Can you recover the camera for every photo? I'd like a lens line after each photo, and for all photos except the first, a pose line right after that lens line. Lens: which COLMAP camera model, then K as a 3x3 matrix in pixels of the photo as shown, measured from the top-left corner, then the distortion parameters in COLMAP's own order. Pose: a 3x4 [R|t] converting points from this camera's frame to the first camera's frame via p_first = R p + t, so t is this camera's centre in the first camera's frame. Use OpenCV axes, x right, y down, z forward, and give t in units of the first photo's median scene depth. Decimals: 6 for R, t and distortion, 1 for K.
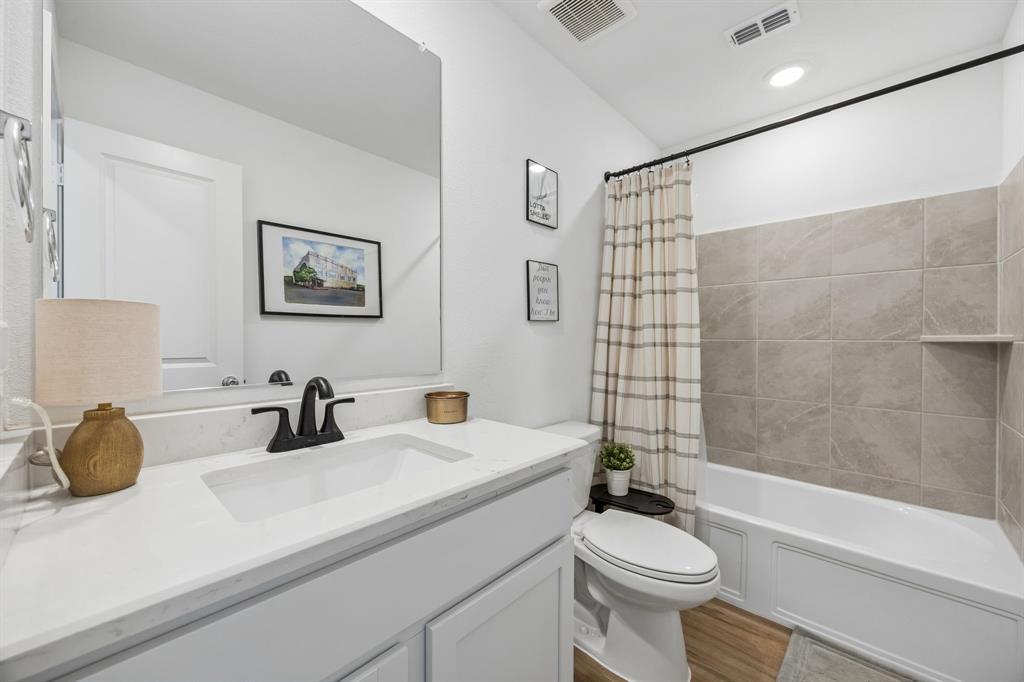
lens RADIAL K [[403.8, 0, 514.7], [0, 403.8, 342.0], [0, 0, 1]] dist [0.000250, 0.000008]
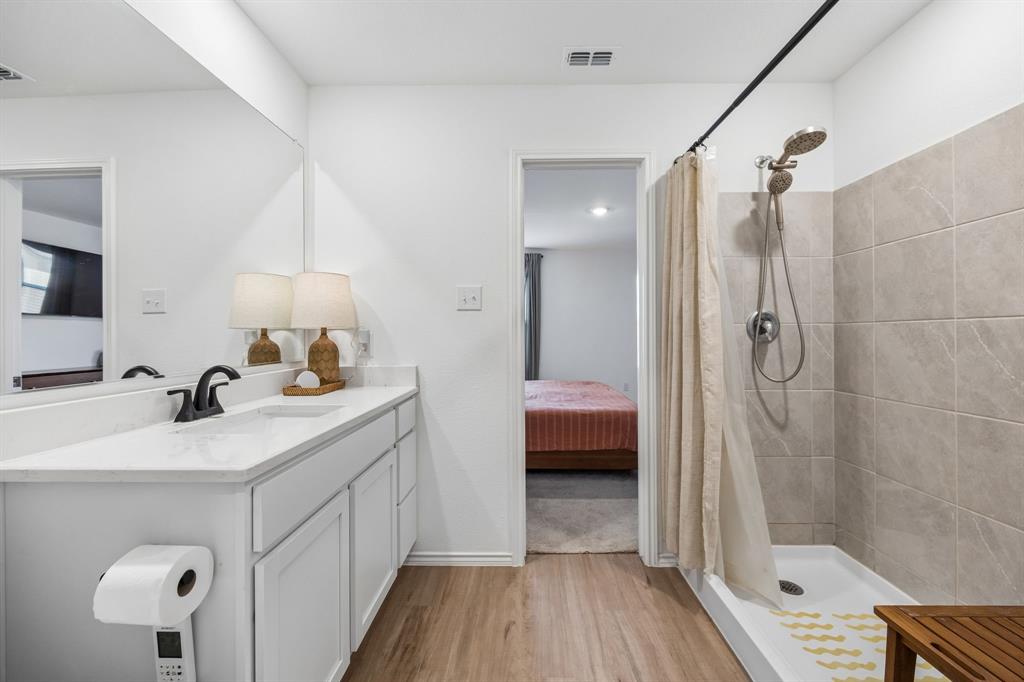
lens RADIAL K [[403.8, 0, 513.4], [0, 403.8, 339.0], [0, 0, 1]] dist [0.000250, 0.000008]
pose [[0.757868, -0.003826, 0.652396, -0.576091], [0.006595, 0.999977, -0.001796, 0.005333], [-0.652374, 0.005663, 0.757876, -0.655235]]
